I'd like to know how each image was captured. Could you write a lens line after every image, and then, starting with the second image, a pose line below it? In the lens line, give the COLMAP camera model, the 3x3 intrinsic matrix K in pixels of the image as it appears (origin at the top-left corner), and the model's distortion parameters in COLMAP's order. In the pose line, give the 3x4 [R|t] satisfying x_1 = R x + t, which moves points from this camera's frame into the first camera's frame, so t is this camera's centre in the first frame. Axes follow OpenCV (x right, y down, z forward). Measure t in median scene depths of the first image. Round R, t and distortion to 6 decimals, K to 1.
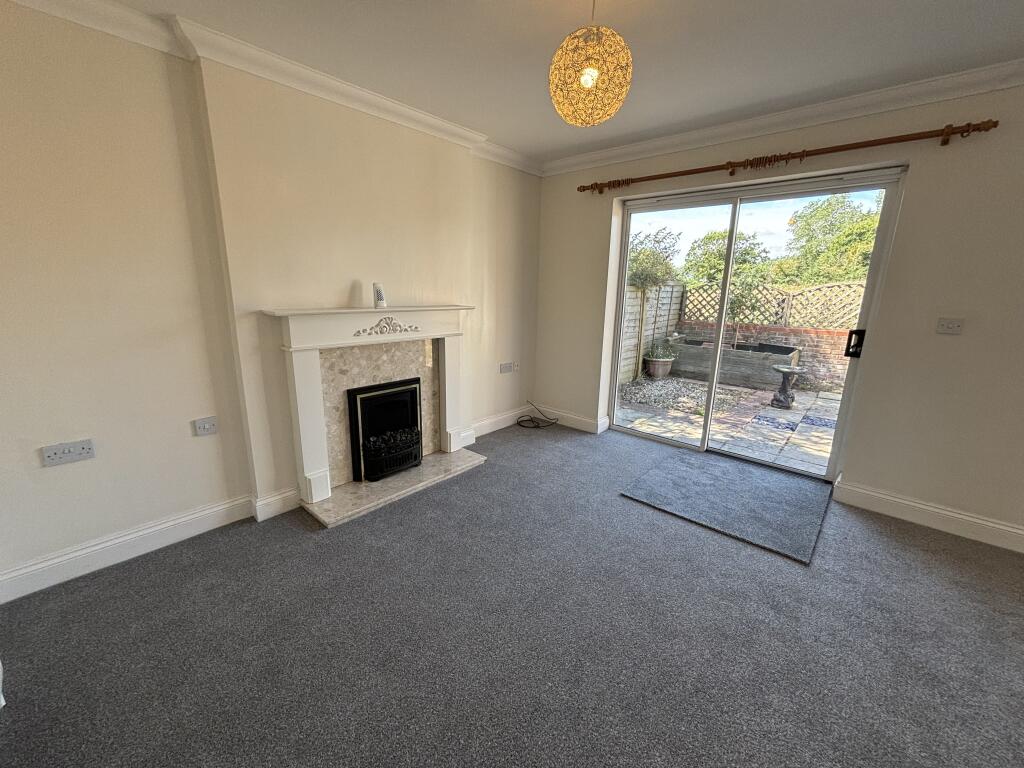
lens RADIAL K [[413.5, 0, 513.0], [0, 413.5, 382.2], [0, 0, 1]] dist [0.001066, 0.000188]
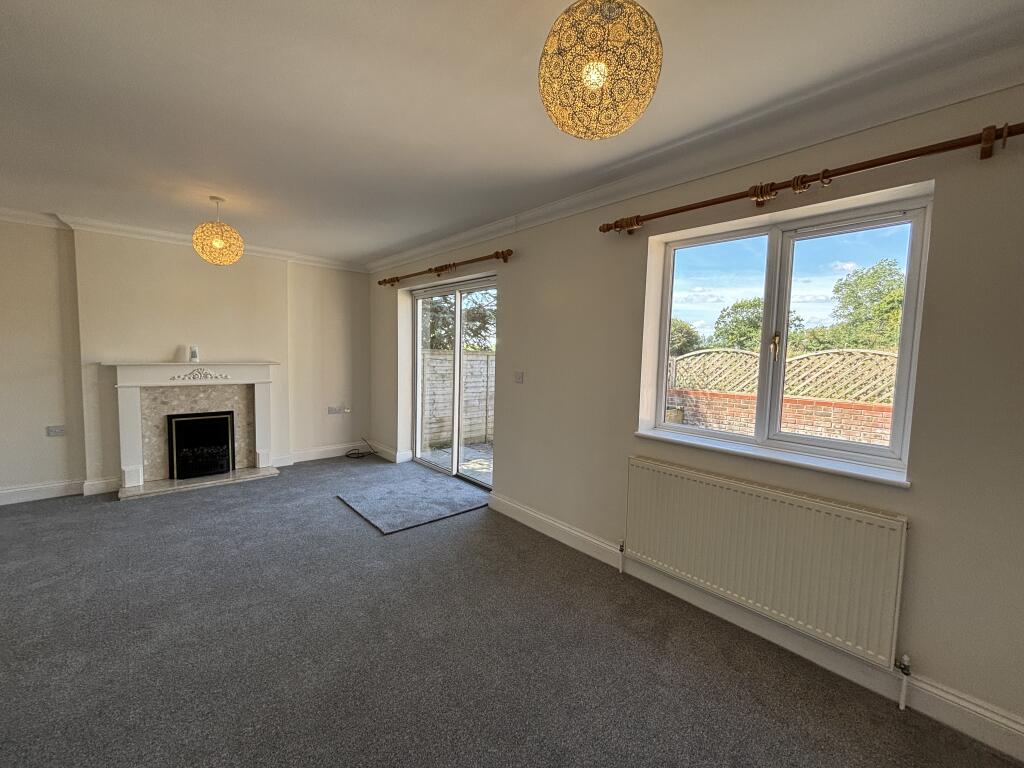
lens RADIAL K [[413.5, 0, 511.2], [0, 413.5, 382.3], [0, 0, 1]] dist [0.001066, 0.000188]
pose [[0.993683, 0.013436, -0.111415, 0.950217], [-0.030560, 0.987684, -0.153449, 0.087378], [0.107981, 0.155884, 0.981855, -0.348414]]
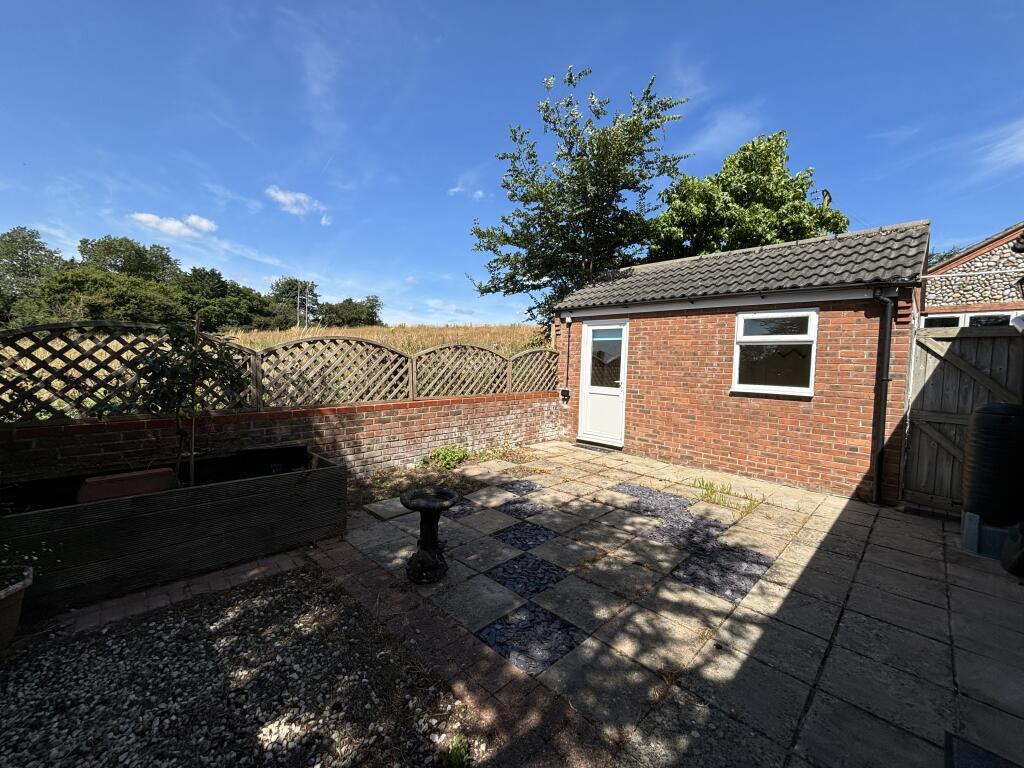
lens RADIAL K [[413.5, 0, 513.0], [0, 413.5, 380.1], [0, 0, 1]] dist [0.001066, 0.000188]
pose [[0.066051, -0.063203, 0.995813, 0.345515], [0.199182, 0.978741, 0.048908, -0.351172], [-0.977734, 0.195118, 0.077235, 1.626352]]
